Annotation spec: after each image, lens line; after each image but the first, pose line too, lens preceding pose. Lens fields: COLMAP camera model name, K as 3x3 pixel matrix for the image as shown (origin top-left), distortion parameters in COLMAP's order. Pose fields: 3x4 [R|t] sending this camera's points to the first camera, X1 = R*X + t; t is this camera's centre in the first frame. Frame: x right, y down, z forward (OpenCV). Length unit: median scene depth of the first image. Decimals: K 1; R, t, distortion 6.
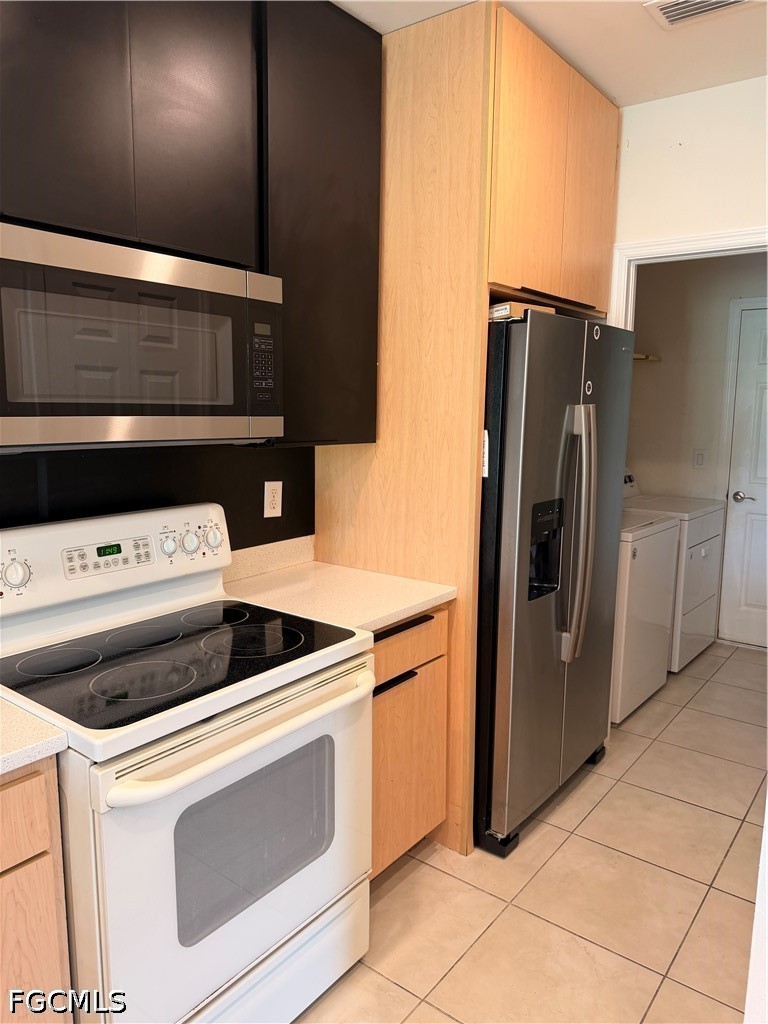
lens RADIAL K [[728.9, 0, 384.0], [0, 728.9, 512.0], [0, 0, 1]] dist [0.001803, -0.002548]
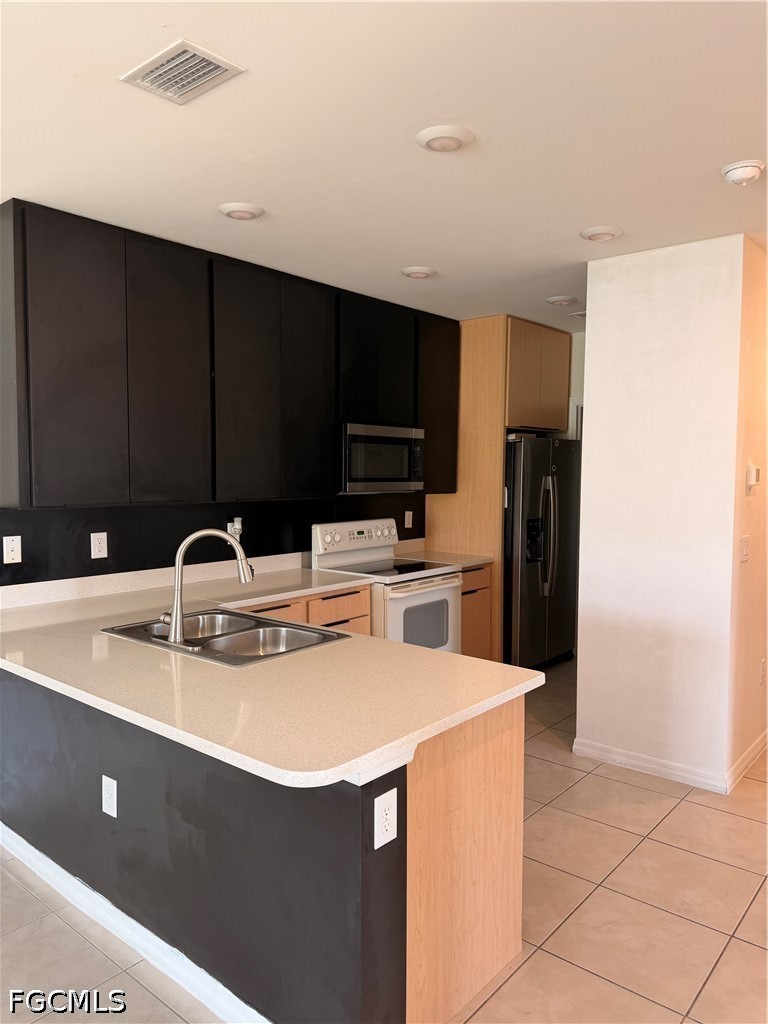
lens RADIAL K [[728.9, 0, 384.0], [0, 728.9, 512.0], [0, 0, 1]] dist [0.001803, -0.002548]
pose [[0.998647, -0.002609, -0.051934, -0.128035], [-0.001777, 0.996444, -0.084234, 0.163822], [0.051969, 0.084212, 0.995092, -1.335897]]
